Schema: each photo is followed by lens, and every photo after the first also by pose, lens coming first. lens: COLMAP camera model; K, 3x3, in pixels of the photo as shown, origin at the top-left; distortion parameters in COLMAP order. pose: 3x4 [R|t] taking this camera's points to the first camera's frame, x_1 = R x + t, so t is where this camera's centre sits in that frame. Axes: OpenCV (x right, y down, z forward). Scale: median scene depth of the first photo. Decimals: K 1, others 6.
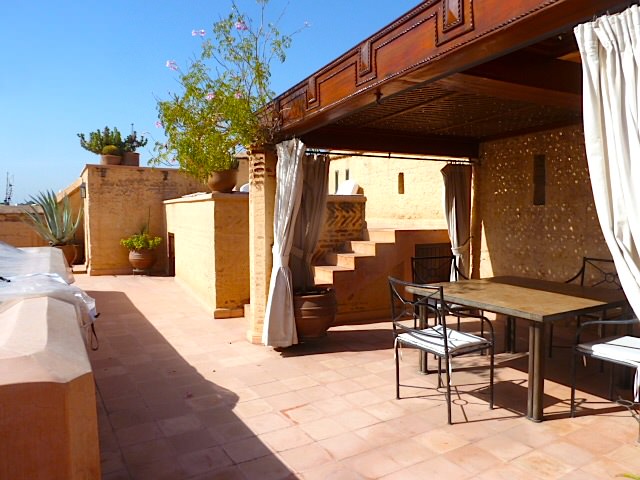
lens RADIAL K [[473.9, 0, 320.6], [0, 473.9, 240.1], [0, 0, 1]] dist [-0.008849, -0.004994]
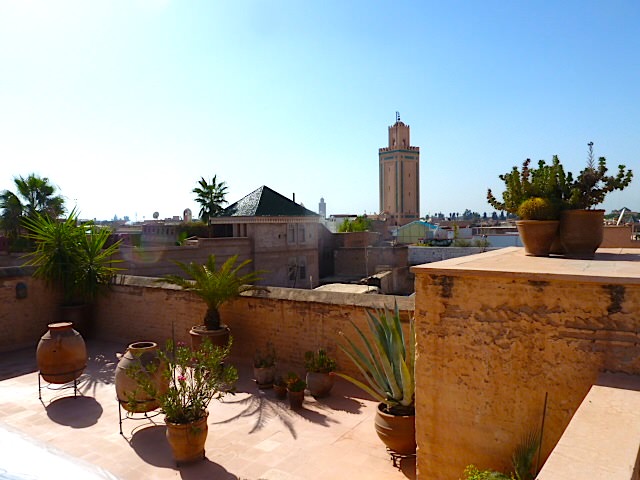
lens RADIAL K [[473.9, 0, 320.1], [0, 473.9, 239.6], [0, 0, 1]] dist [-0.008849, -0.004994]
pose [[0.440631, 0.023466, -0.897382, -0.126900], [-0.038412, 0.999236, 0.007268, -0.175423], [0.896866, 0.031268, 0.441195, 0.681656]]
